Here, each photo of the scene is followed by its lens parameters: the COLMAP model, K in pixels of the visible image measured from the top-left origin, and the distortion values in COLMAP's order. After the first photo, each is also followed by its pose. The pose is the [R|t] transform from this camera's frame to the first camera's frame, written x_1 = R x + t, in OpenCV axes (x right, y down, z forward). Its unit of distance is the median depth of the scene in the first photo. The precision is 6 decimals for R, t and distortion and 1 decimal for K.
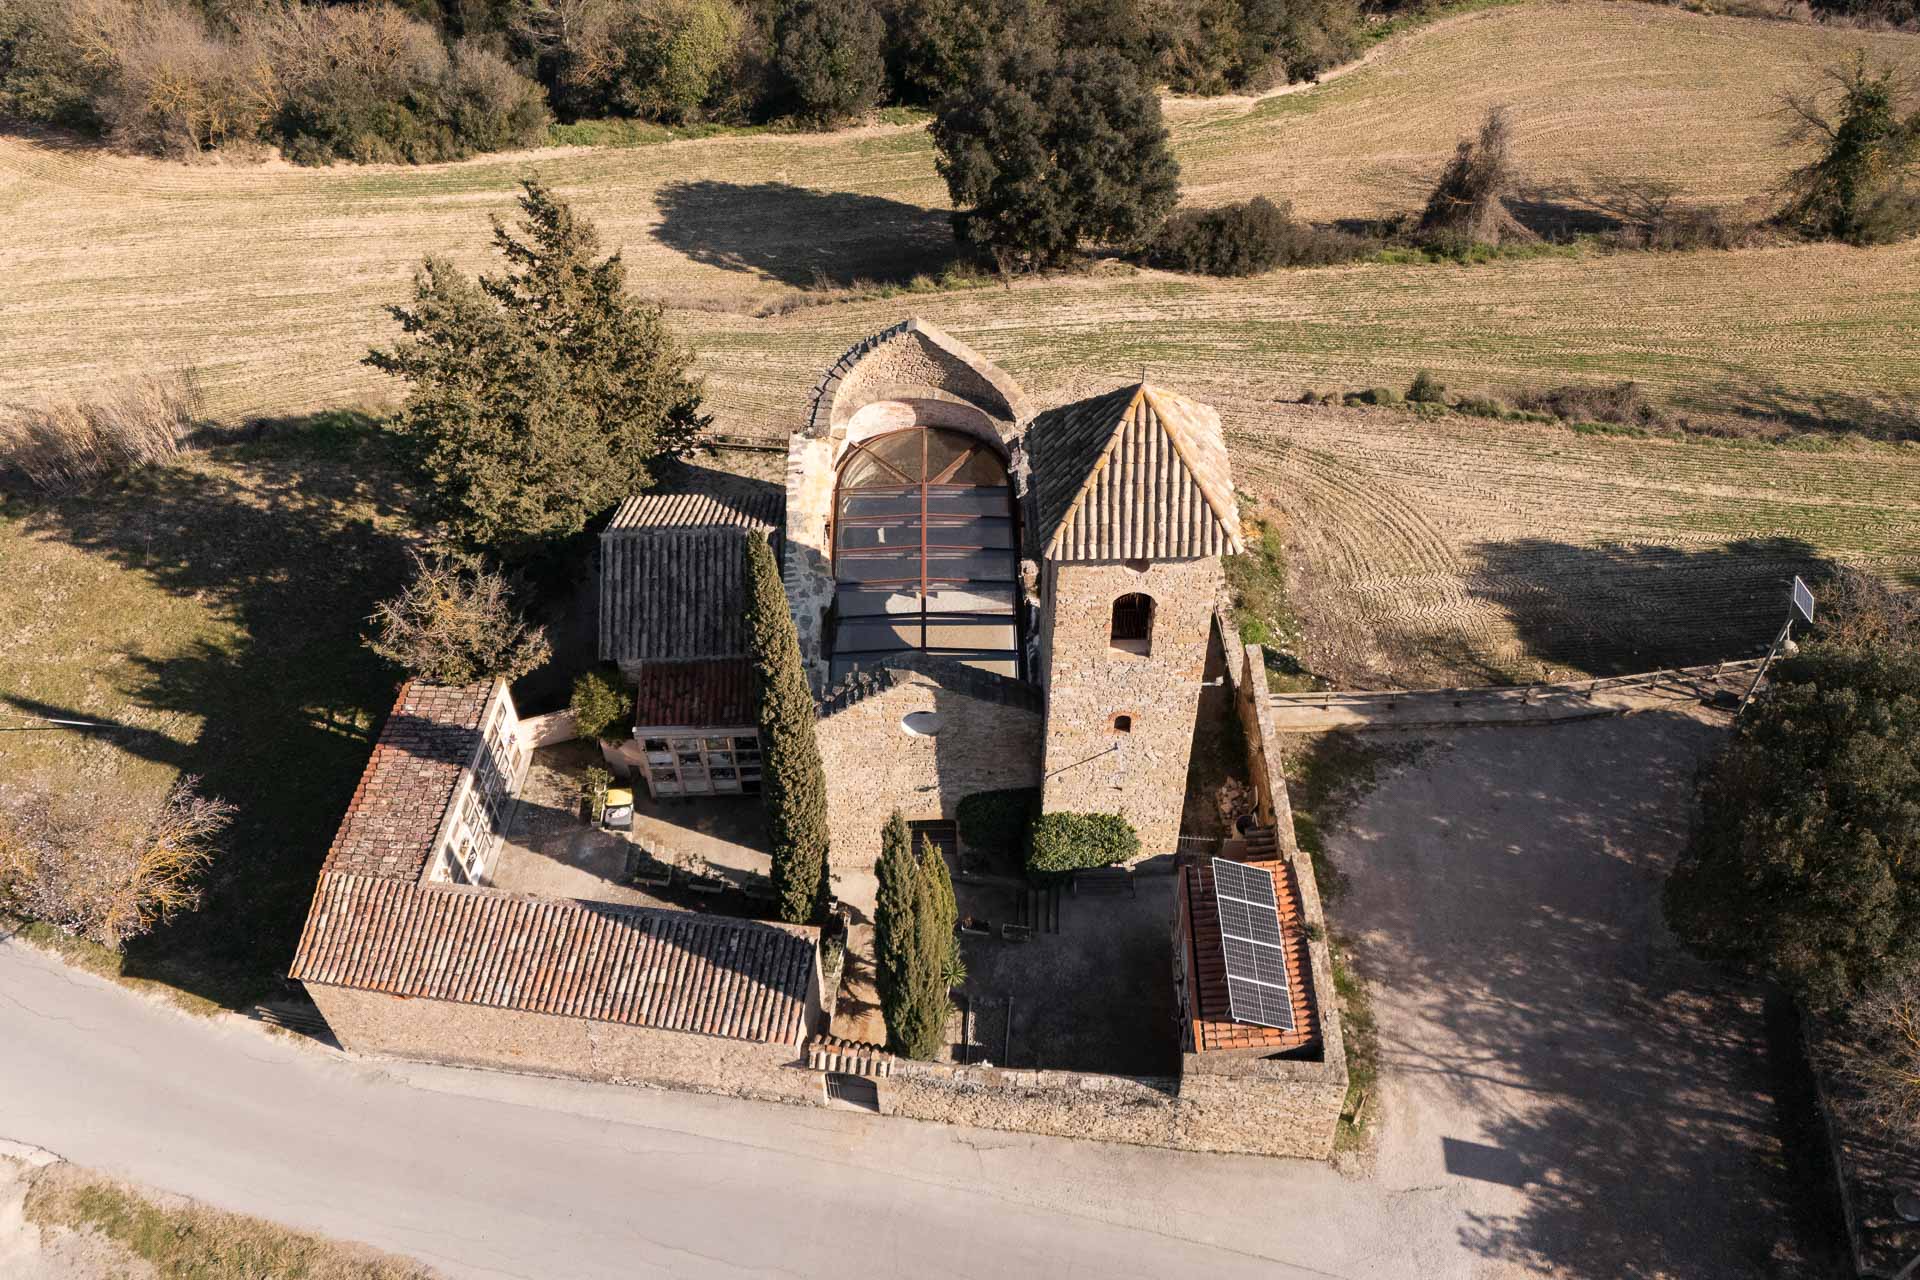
lens RADIAL K [[1686.6, 0, 954.0], [0, 1686.6, 651.7], [0, 0, 1]] dist [0.045795, -0.022055]
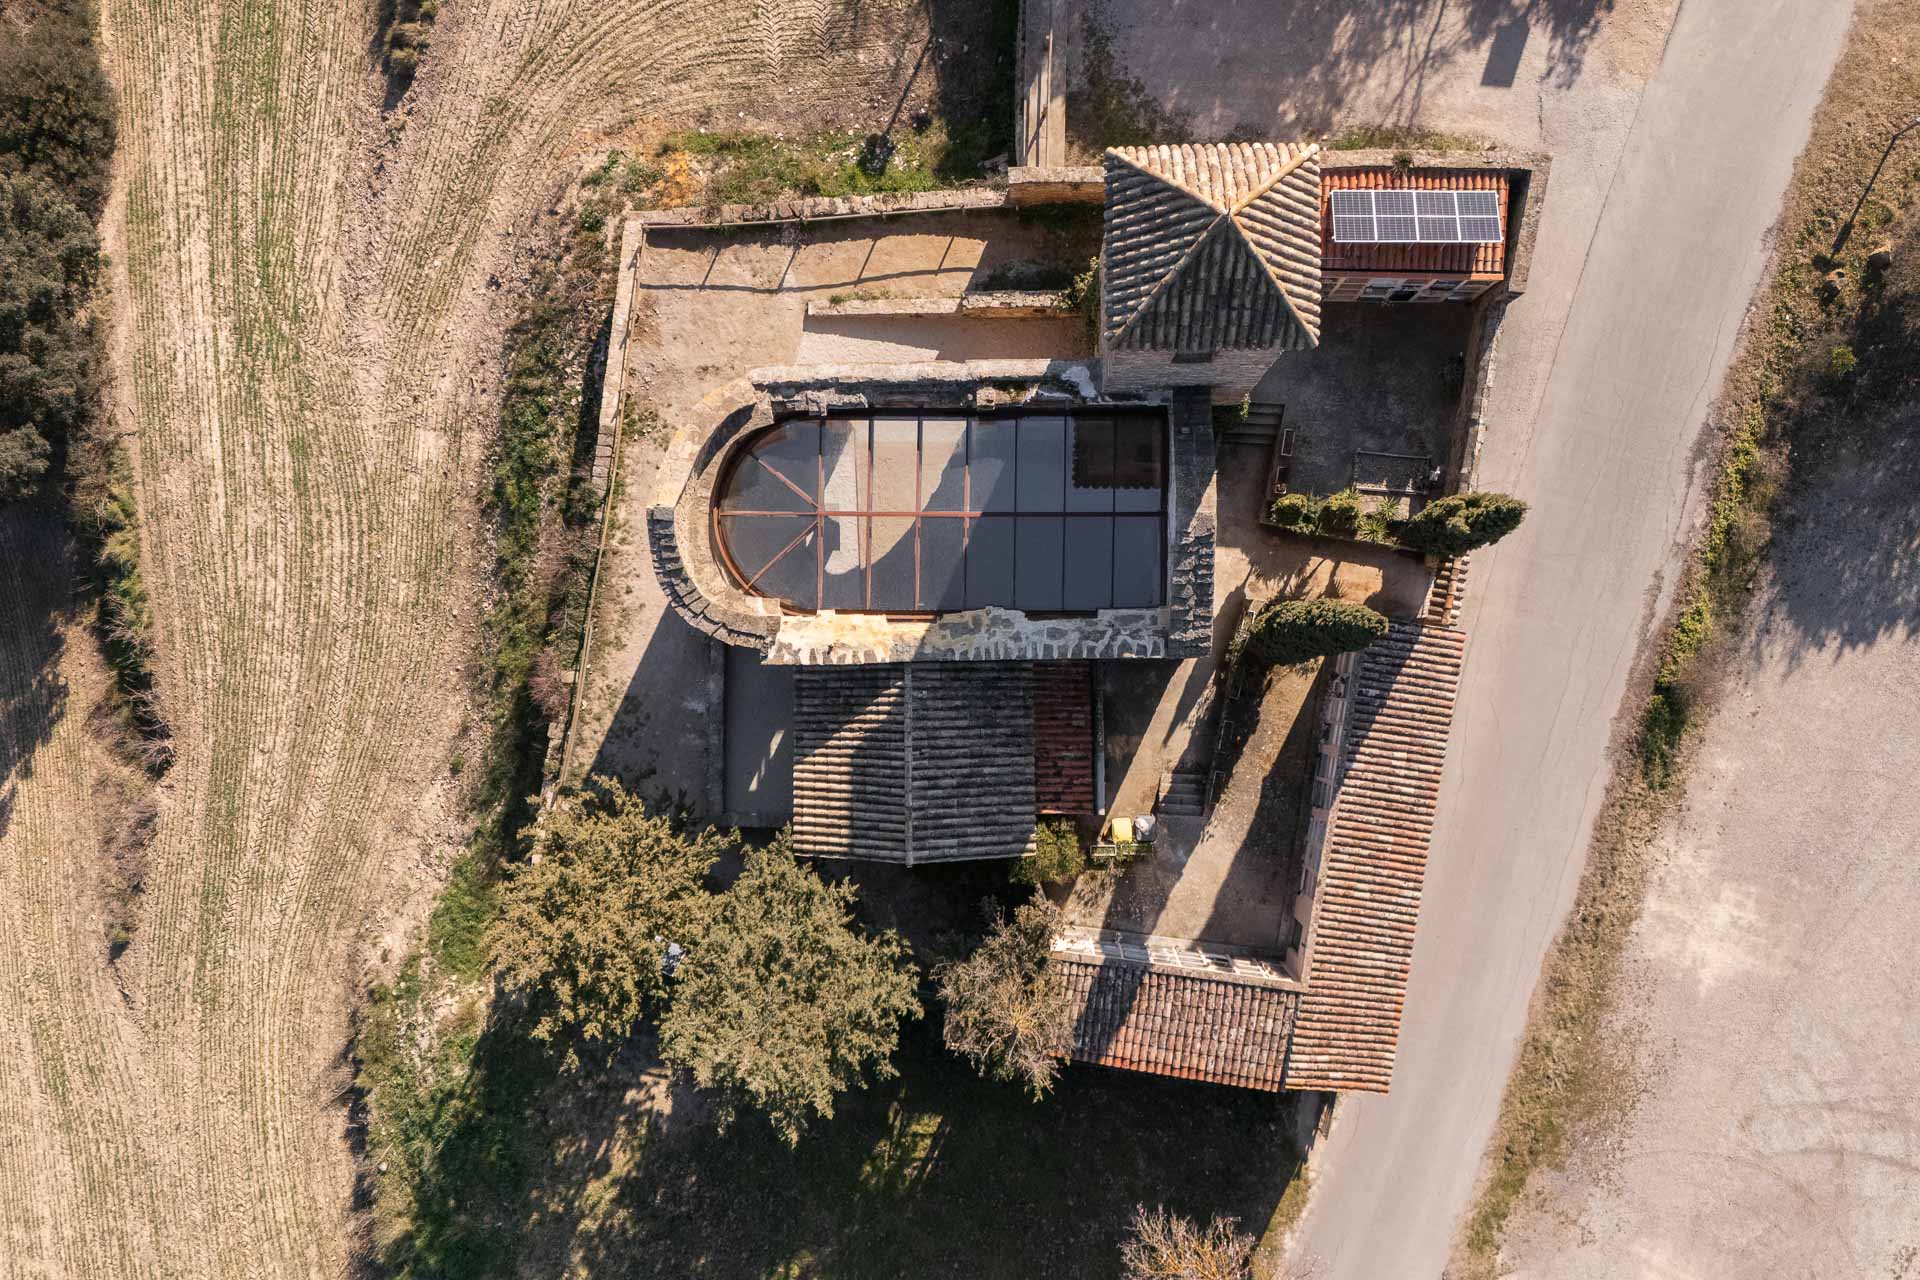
lens RADIAL K [[1686.6, 0, 964.5], [0, 1686.6, 637.8], [0, 0, 1]] dist [0.045795, -0.022055]
pose [[0.015015, -0.999724, 0.018092, -0.118207], [0.767543, 0.023121, 0.640580, -0.728967], [-0.640821, 0.004268, 0.767678, 0.327234]]
